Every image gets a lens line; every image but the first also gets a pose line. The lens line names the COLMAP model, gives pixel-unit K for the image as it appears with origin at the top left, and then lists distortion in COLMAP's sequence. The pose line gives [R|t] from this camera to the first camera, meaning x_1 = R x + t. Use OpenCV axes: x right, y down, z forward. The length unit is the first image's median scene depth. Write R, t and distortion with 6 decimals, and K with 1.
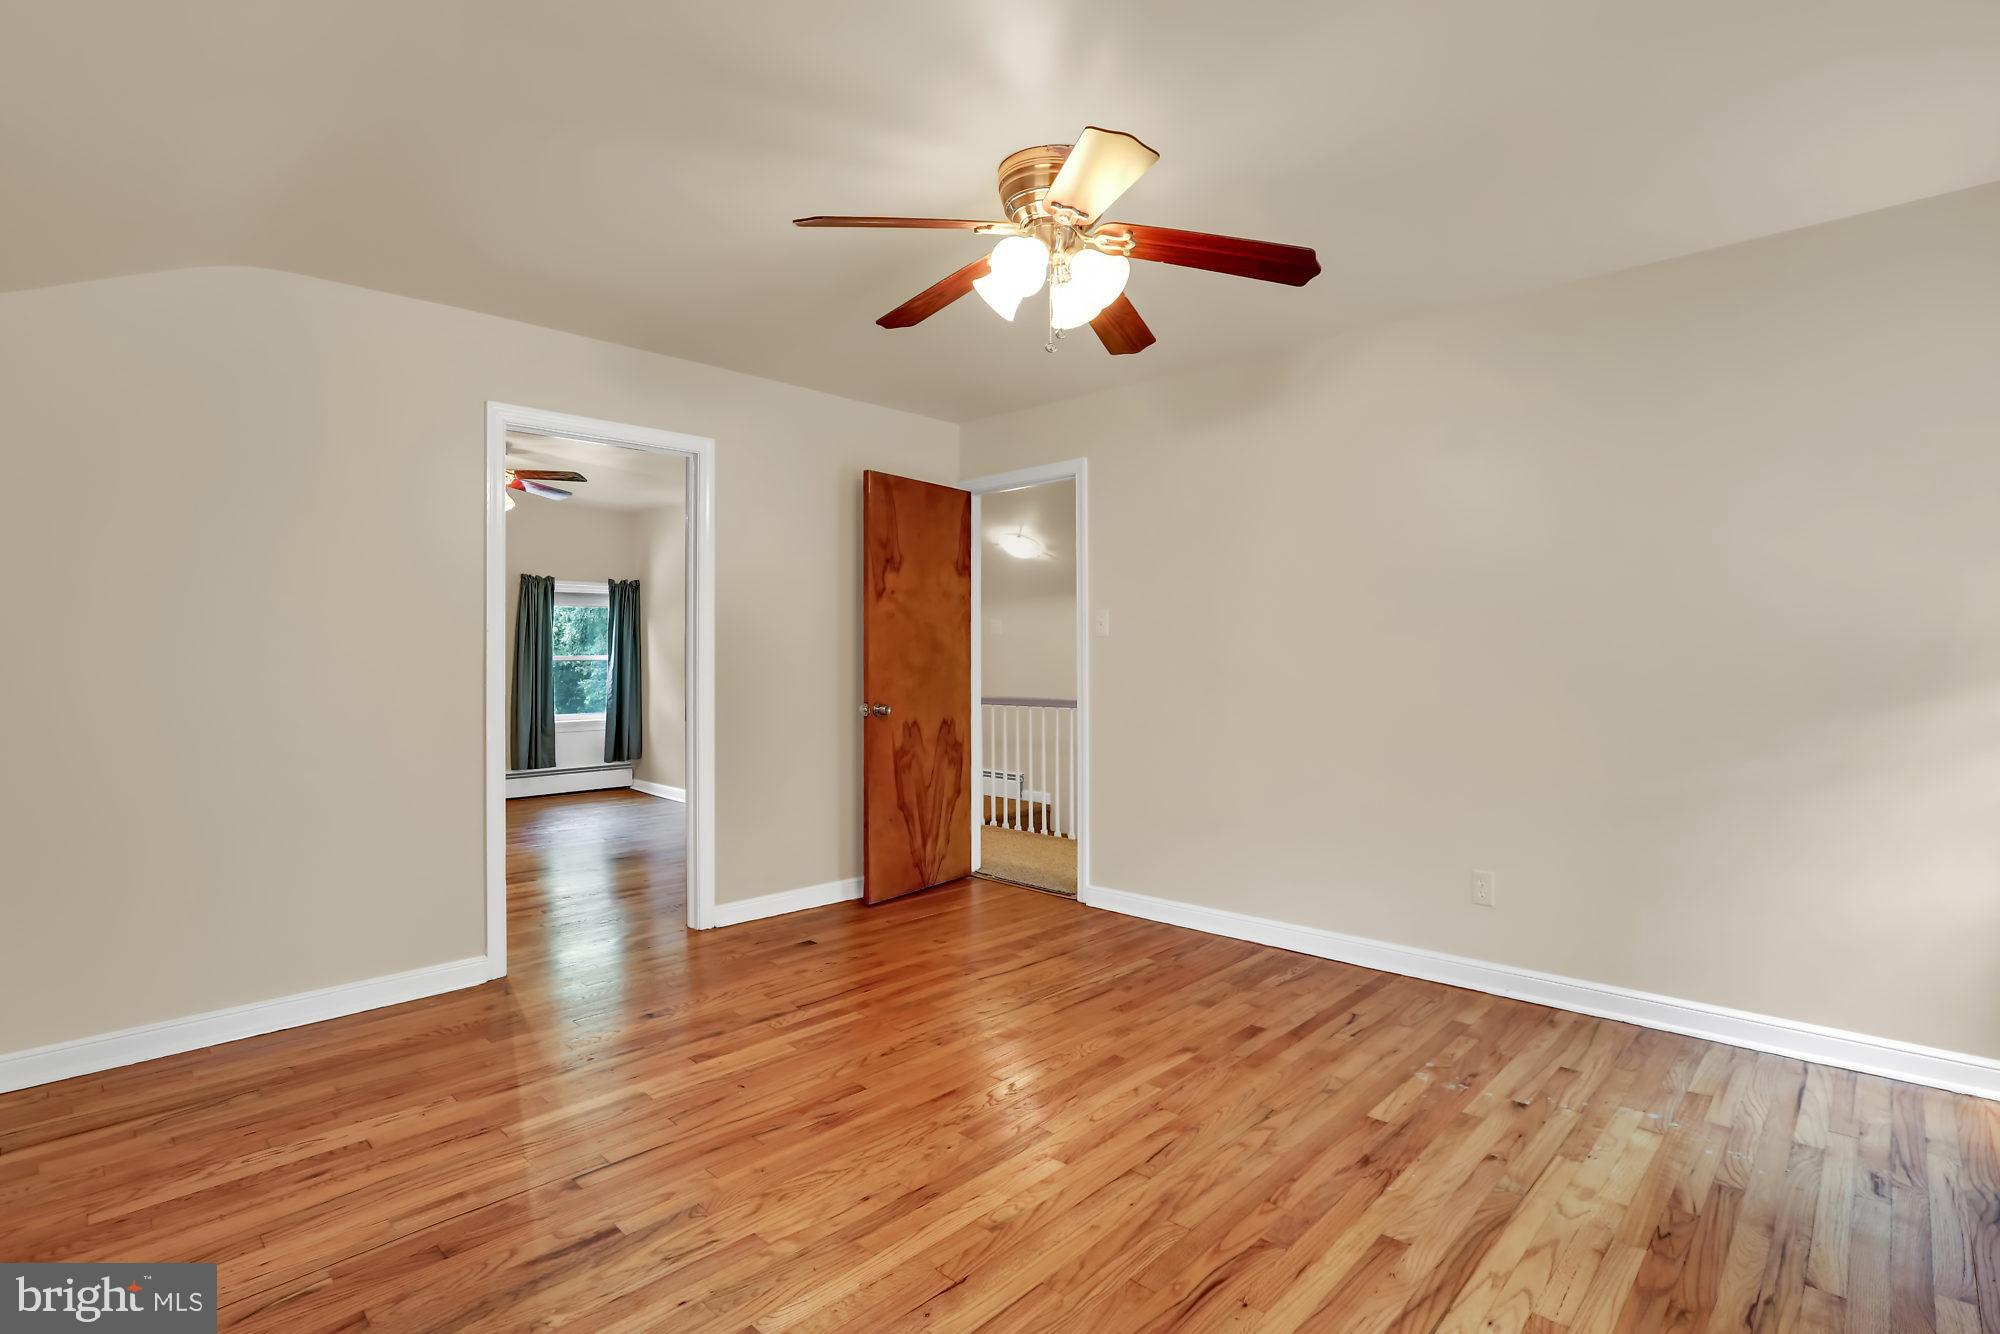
lens RADIAL K [[936.6, 0, 1000.0], [0, 936.6, 667.0], [0, 0, 1]] dist [-0.032602, 0.000719]
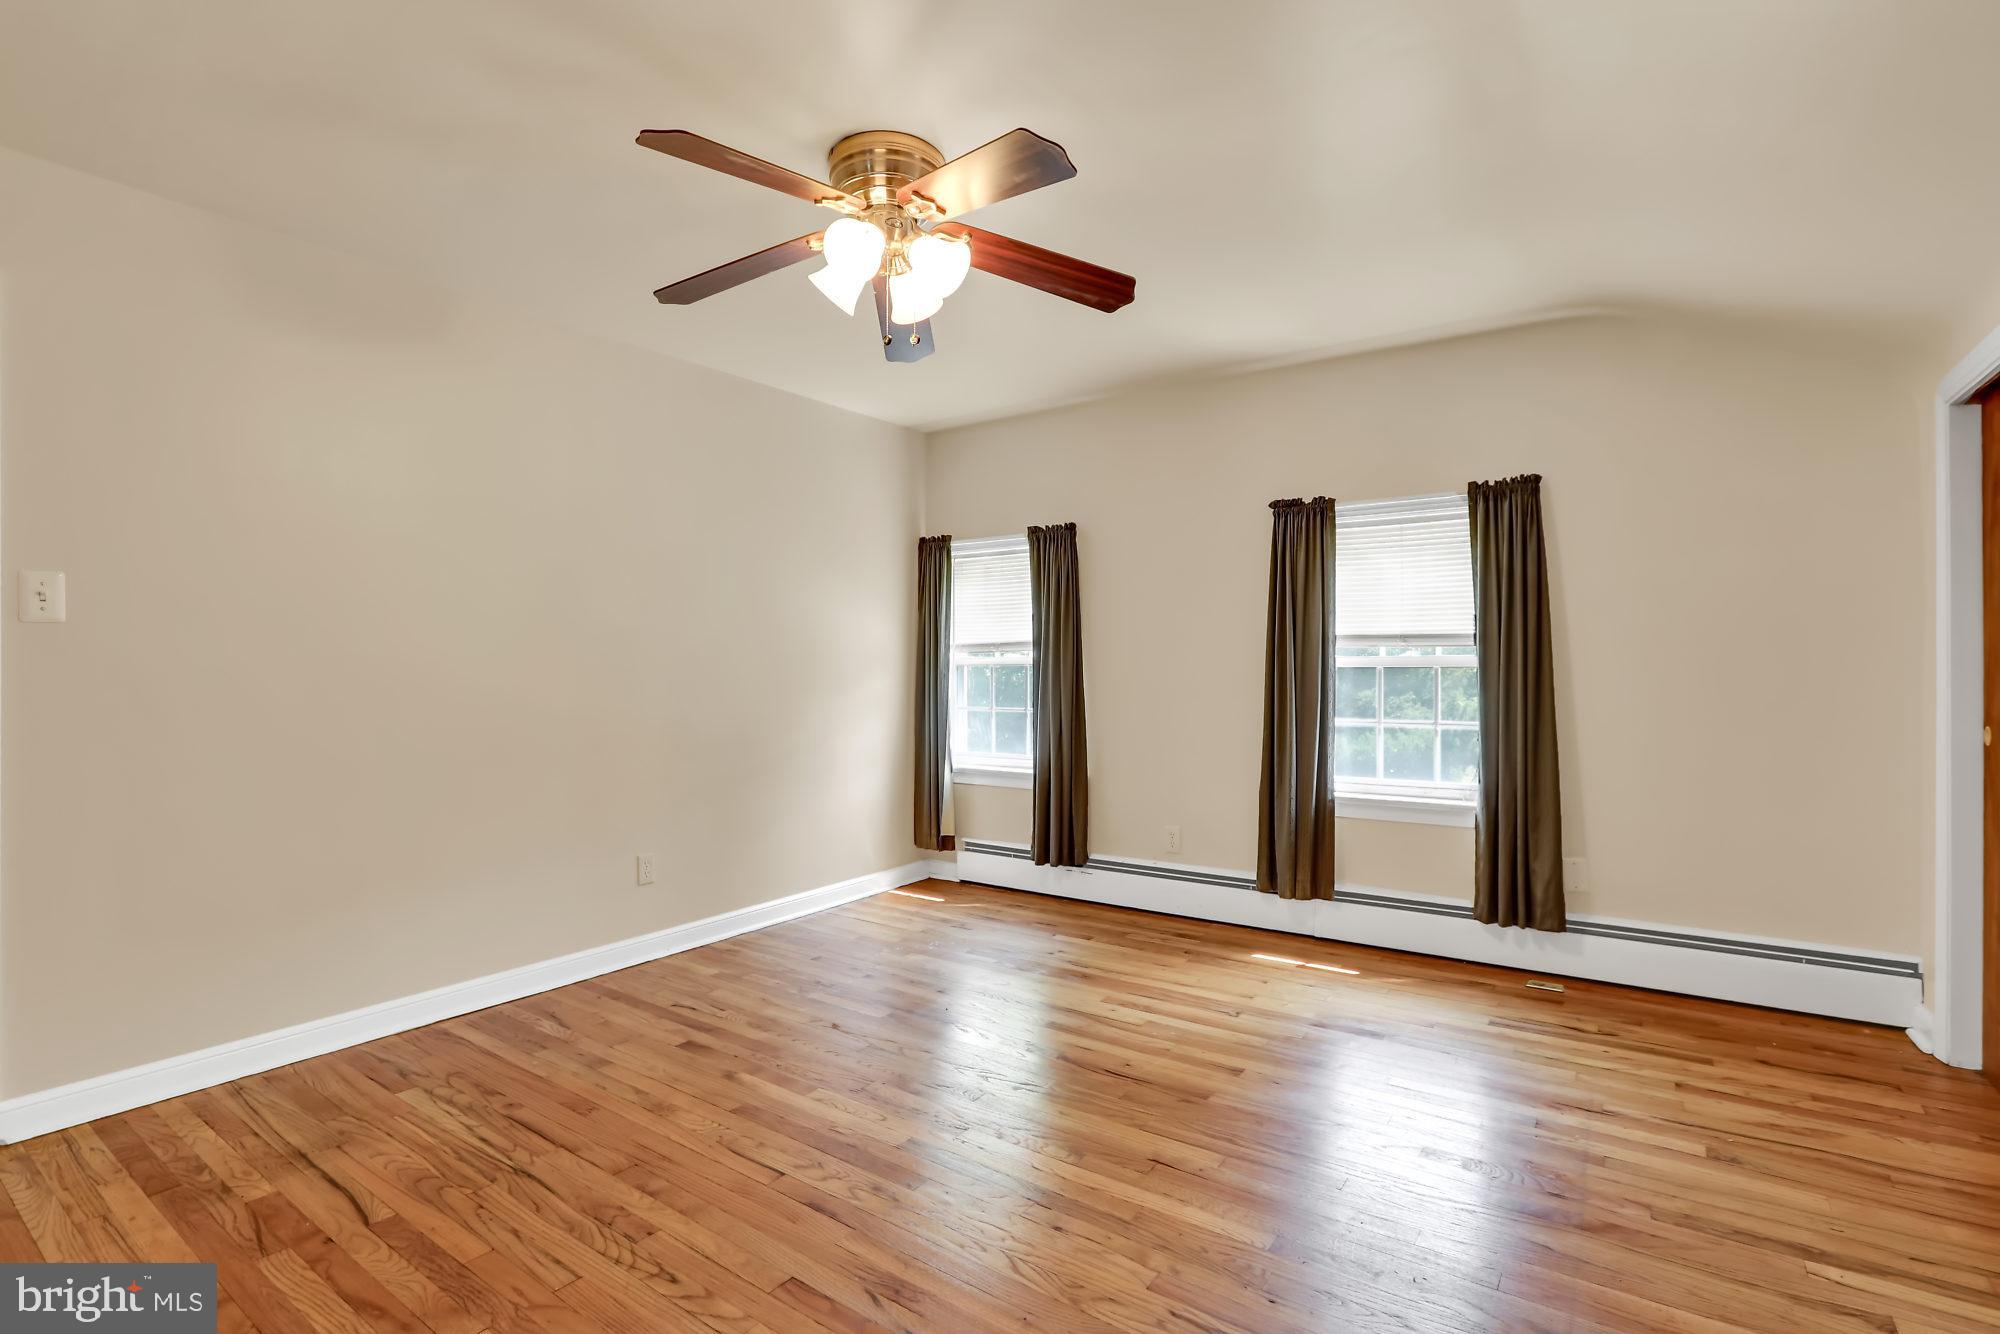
lens RADIAL K [[936.6, 0, 1000.0], [0, 936.6, 667.0], [0, 0, 1]] dist [-0.032602, 0.000719]
pose [[-0.155409, 0.005184, 0.987837, -0.691917], [0.008920, 0.999953, -0.003844, 0.000056], [-0.987810, 0.008214, -0.155447, 0.771063]]
